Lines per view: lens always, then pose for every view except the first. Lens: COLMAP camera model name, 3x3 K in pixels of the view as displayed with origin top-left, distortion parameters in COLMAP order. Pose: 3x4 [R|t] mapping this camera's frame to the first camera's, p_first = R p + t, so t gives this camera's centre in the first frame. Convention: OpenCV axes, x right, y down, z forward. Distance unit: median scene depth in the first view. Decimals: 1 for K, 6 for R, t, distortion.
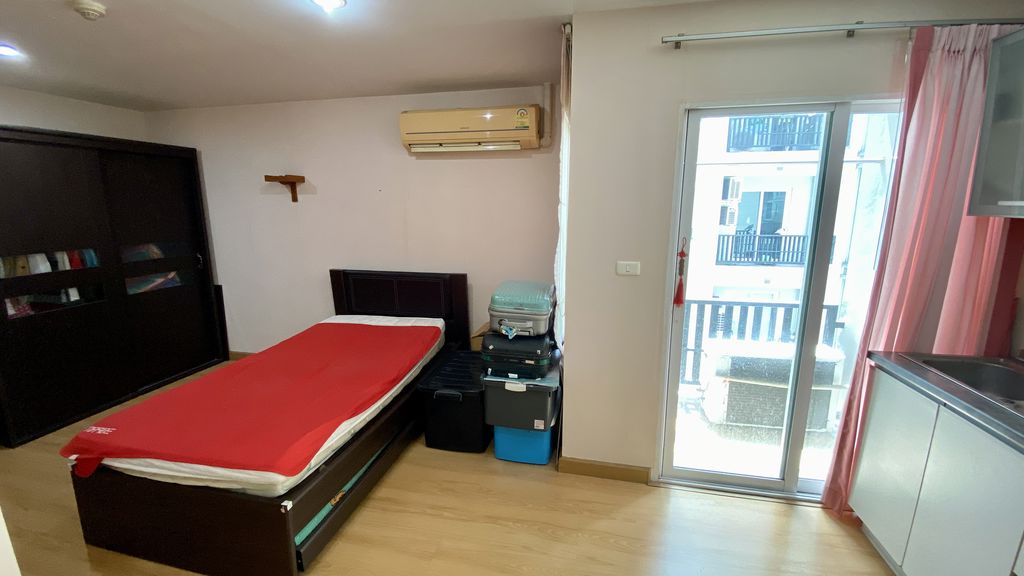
lens RADIAL K [[411.0, 0, 512.0], [0, 411.0, 288.0], [0, 0, 1]] dist [0.019809, -0.020876]
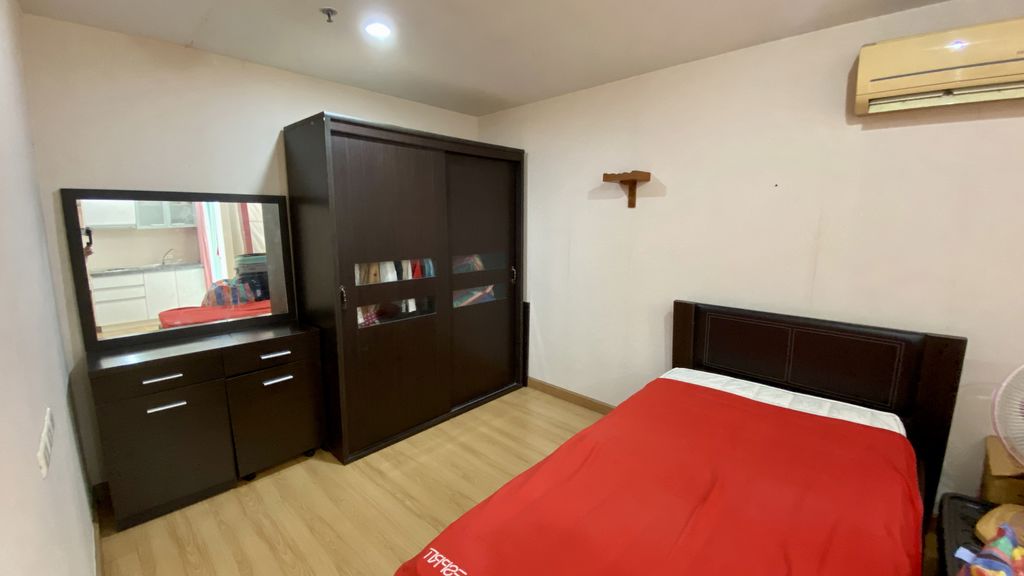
lens RADIAL K [[407.5, 0, 508.4], [0, 407.5, 287.1], [0, 0, 1]] dist [0.028126, -0.030162]
pose [[0.849992, 0.084238, -0.520017, -0.439426], [-0.099729, 0.995013, -0.001828, -0.053249], [0.517270, 0.053414, 0.854154, 0.342320]]
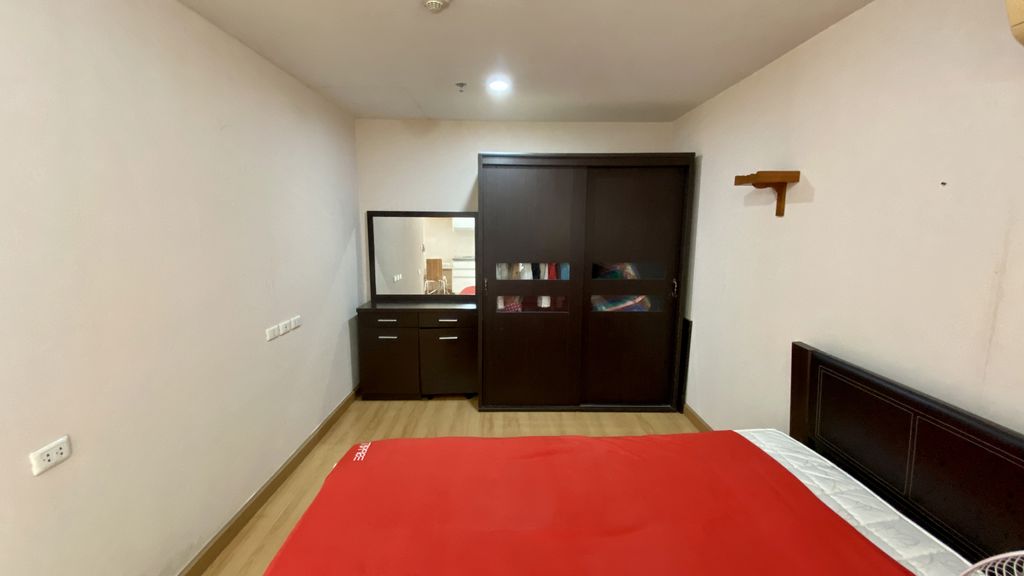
lens RADIAL K [[411.0, 0, 512.0], [0, 411.0, 288.0], [0, 0, 1]] dist [0.019809, -0.020876]
pose [[0.217524, 0.150537, -0.964377, -0.028854], [-0.189805, 0.975697, 0.109492, -0.139860], [0.957422, 0.159227, 0.240810, 0.708609]]
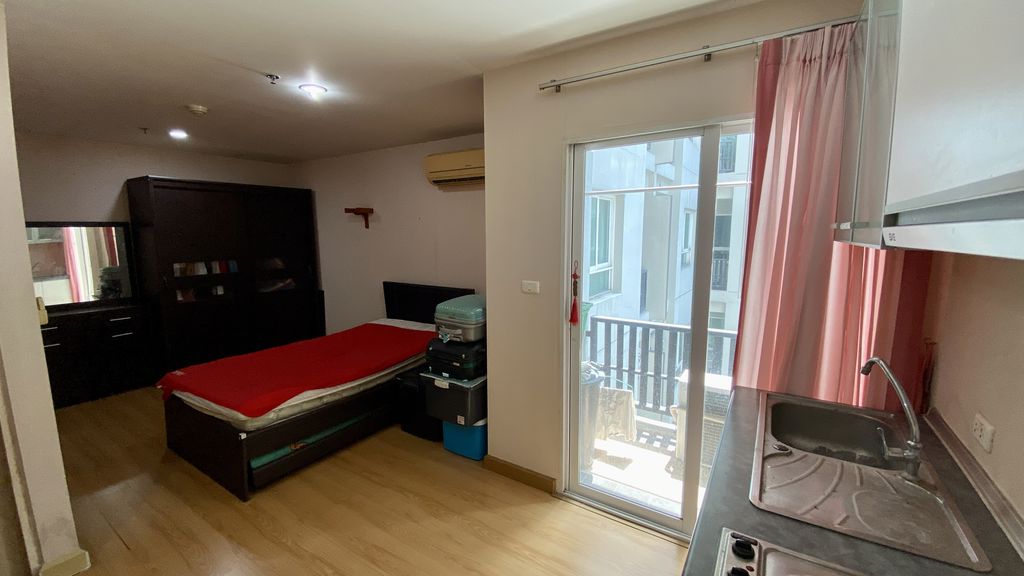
lens RADIAL K [[407.5, 0, 508.4], [0, 407.5, 287.1], [0, 0, 1]] dist [0.028126, -0.030162]
pose [[0.935638, 0.044532, -0.350142, 0.477259], [-0.063960, 0.996977, -0.044115, 0.003294], [0.347119, 0.063671, 0.935657, -0.036298]]
